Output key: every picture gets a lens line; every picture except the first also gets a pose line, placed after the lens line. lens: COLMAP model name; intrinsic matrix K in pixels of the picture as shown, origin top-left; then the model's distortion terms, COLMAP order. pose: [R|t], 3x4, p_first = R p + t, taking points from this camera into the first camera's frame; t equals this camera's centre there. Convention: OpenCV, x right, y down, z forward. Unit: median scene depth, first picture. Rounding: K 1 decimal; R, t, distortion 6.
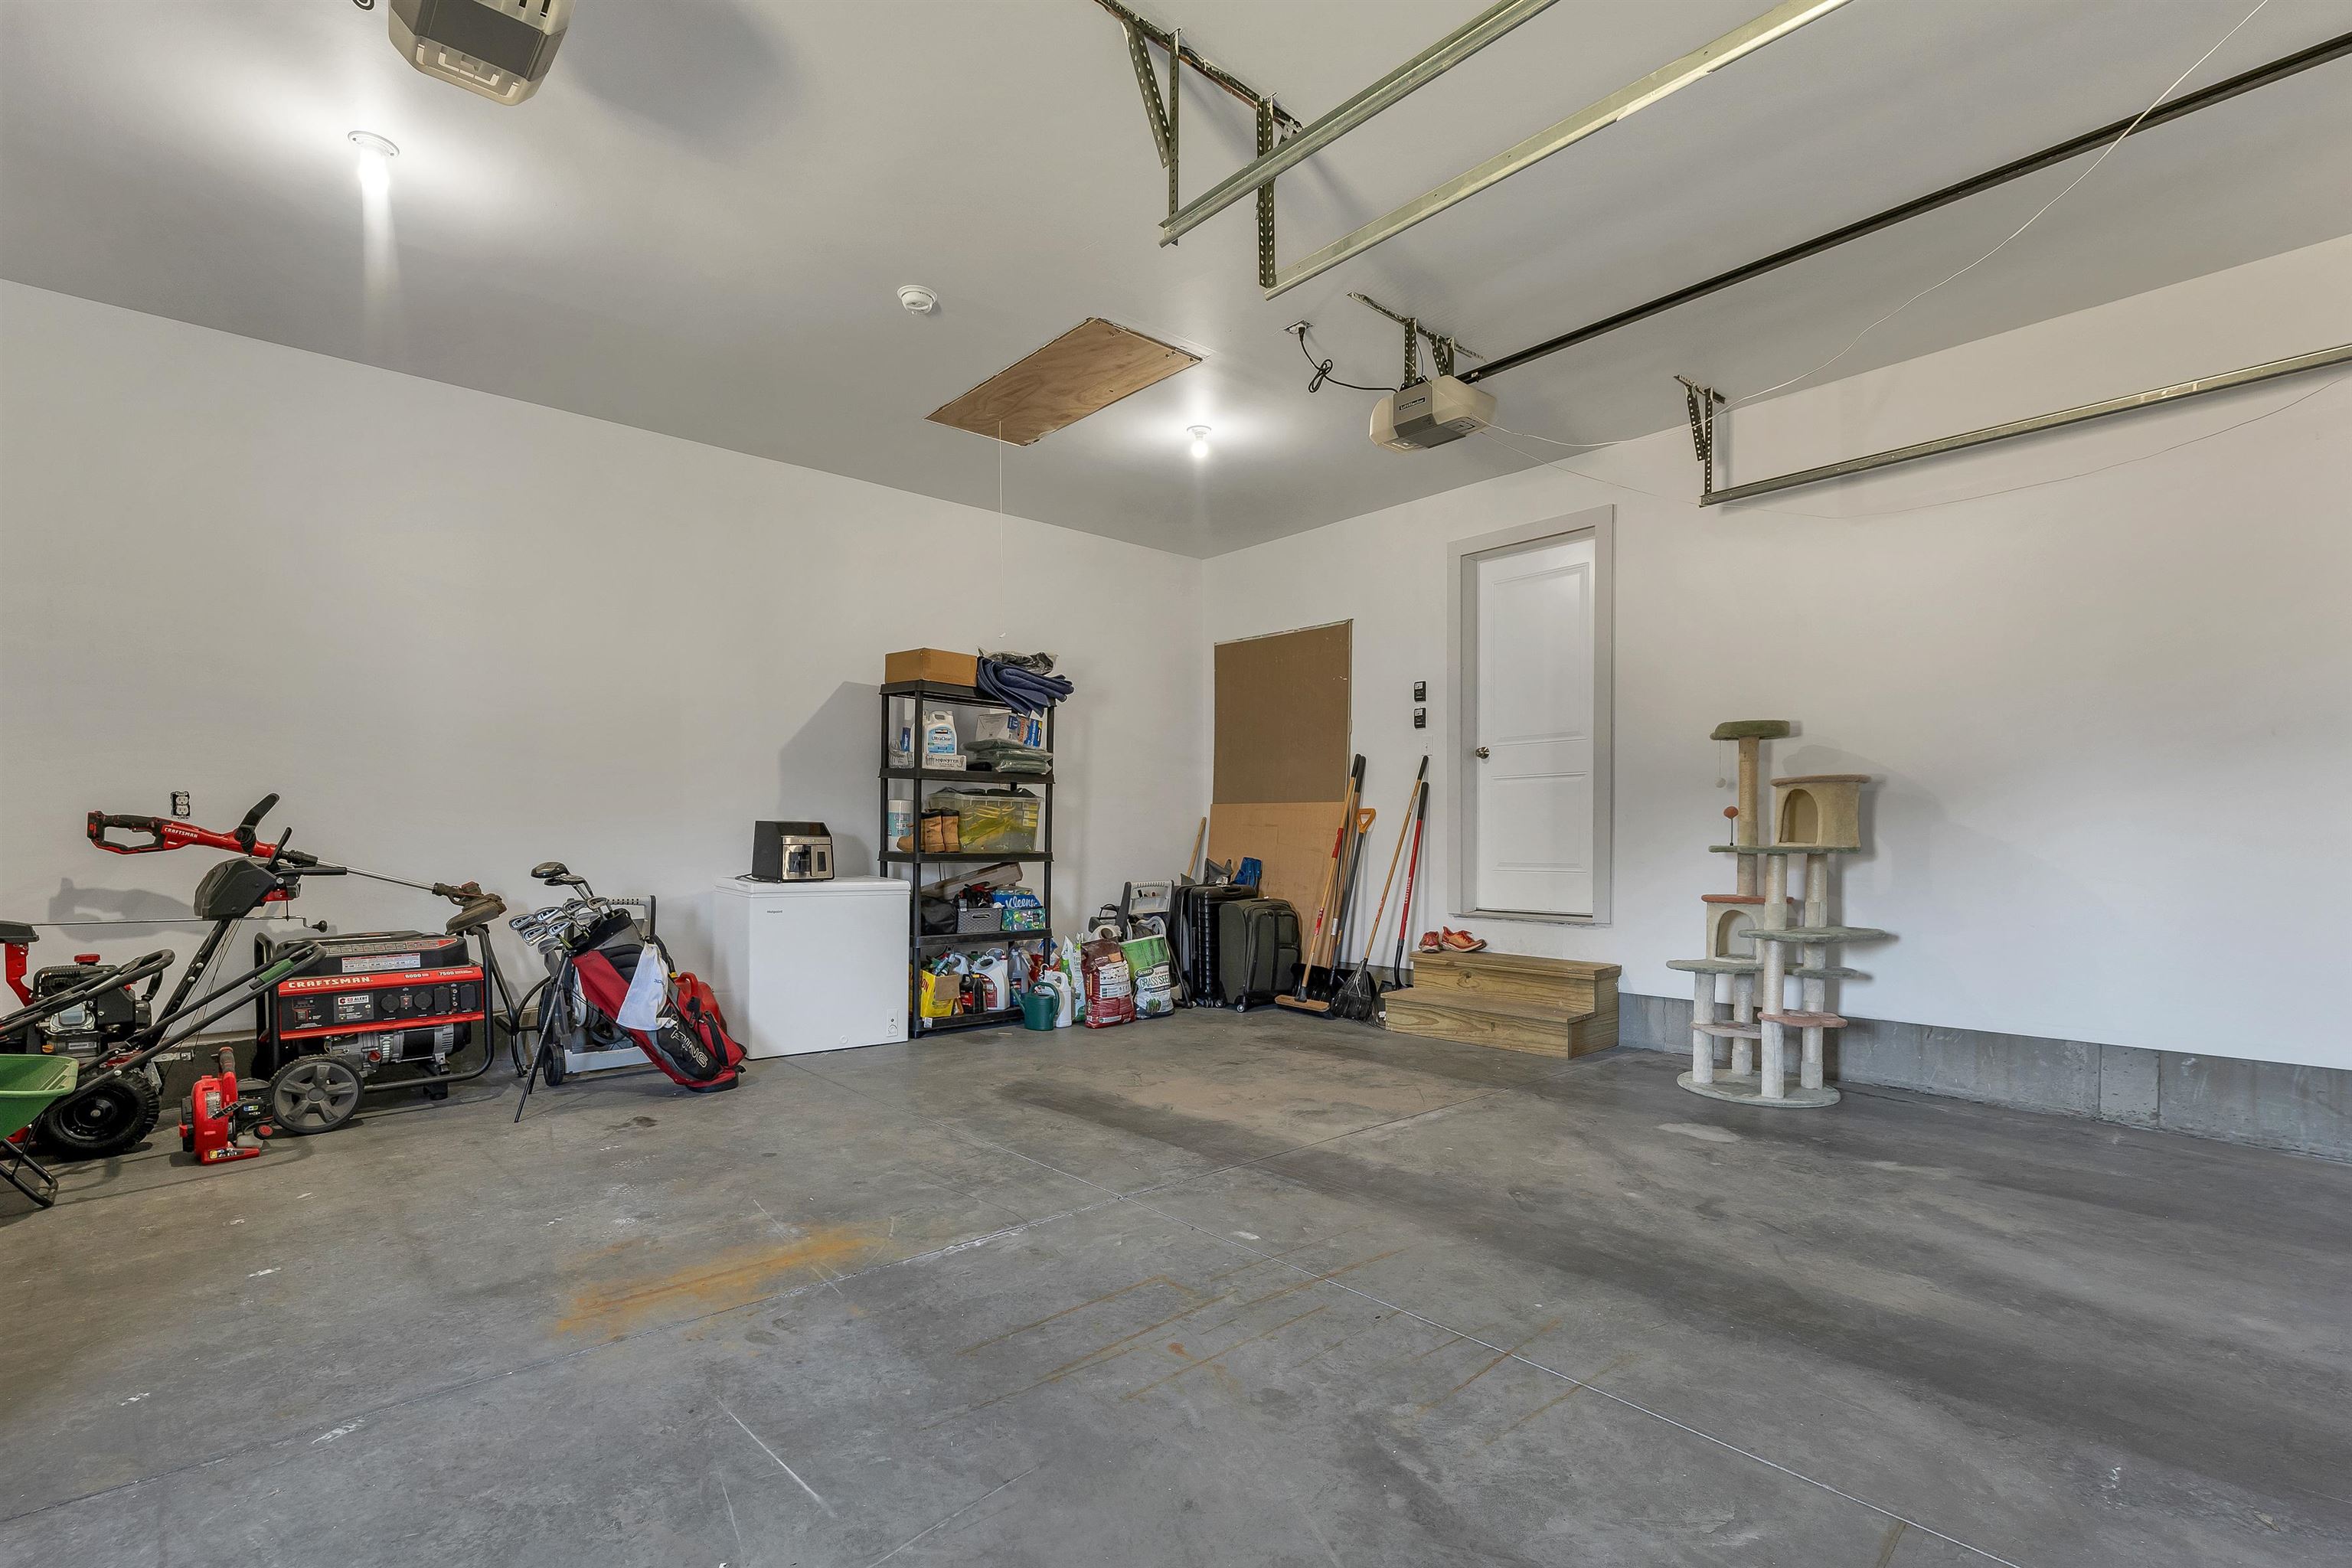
lens RADIAL K [[1072.1, 0, 1180.3], [0, 1072.1, 790.1], [0, 0, 1]] dist [0.010187, -0.000247]
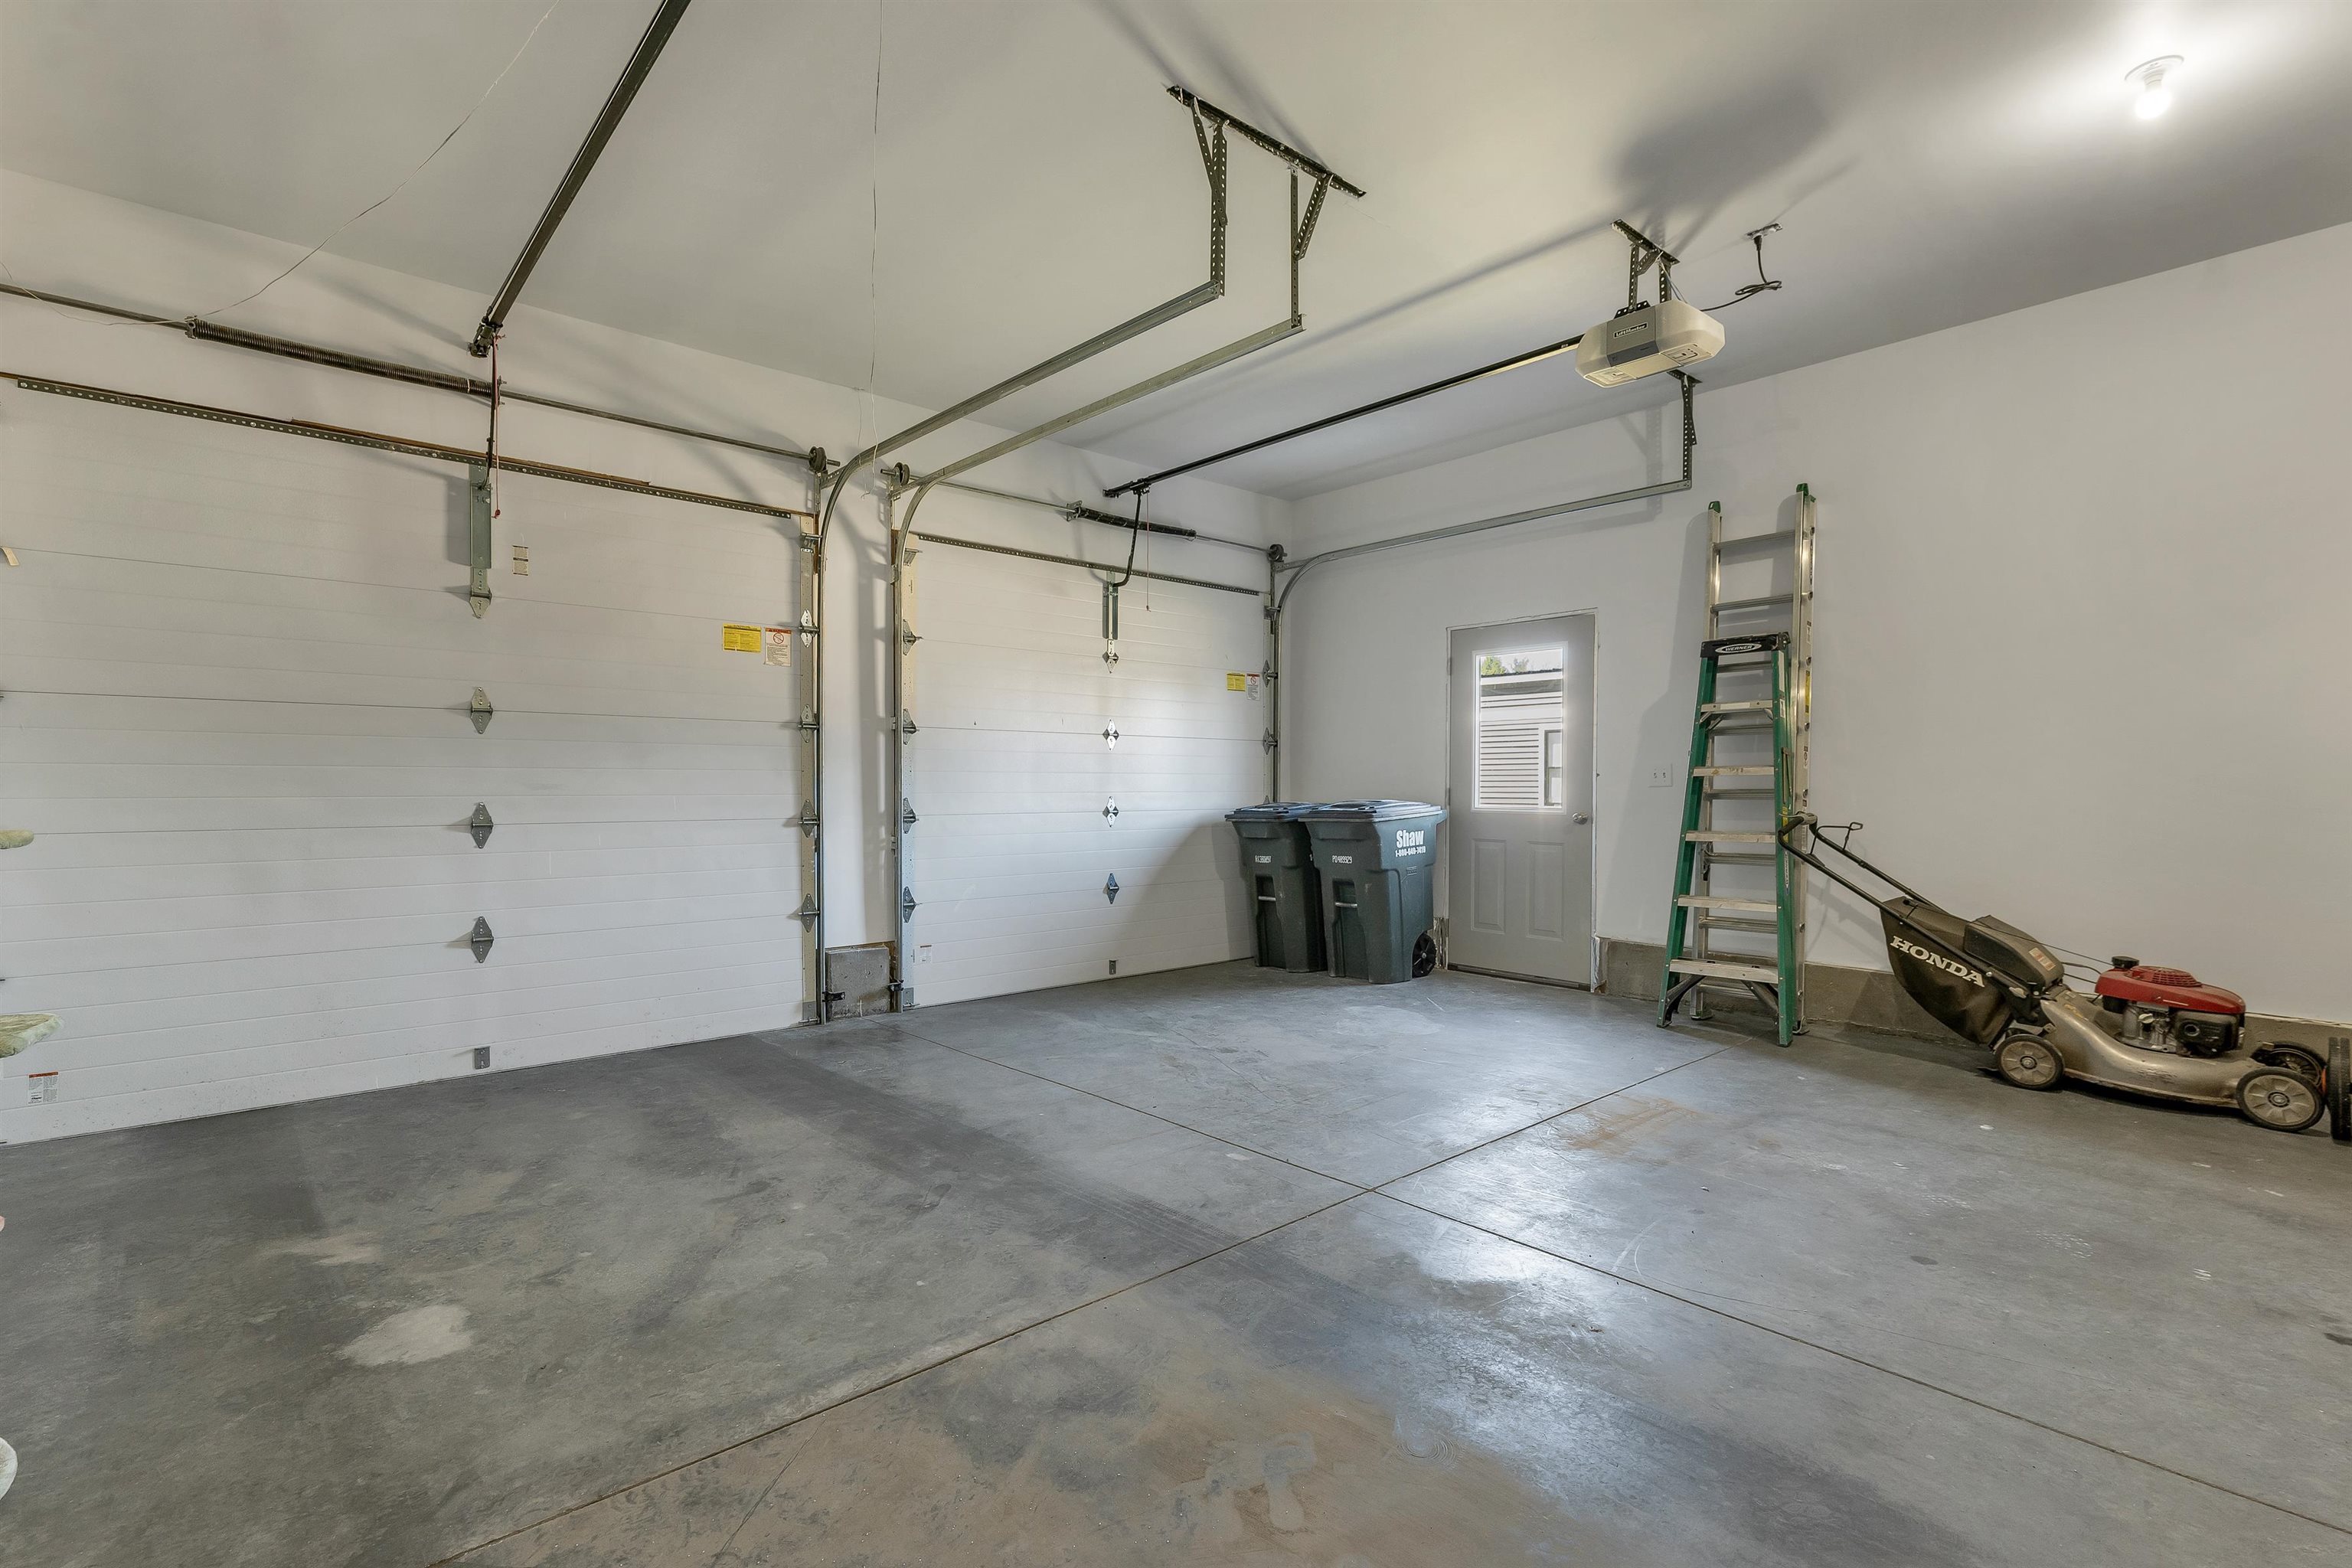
lens RADIAL K [[1072.1, 0, 1180.3], [0, 1072.1, 790.1], [0, 0, 1]] dist [0.010187, -0.000247]
pose [[-0.999997, 0.000464, 0.002334, 0.101662], [0.000372, 0.999227, -0.039312, 0.068105], [-0.002351, -0.039311, -0.999224, 1.827592]]
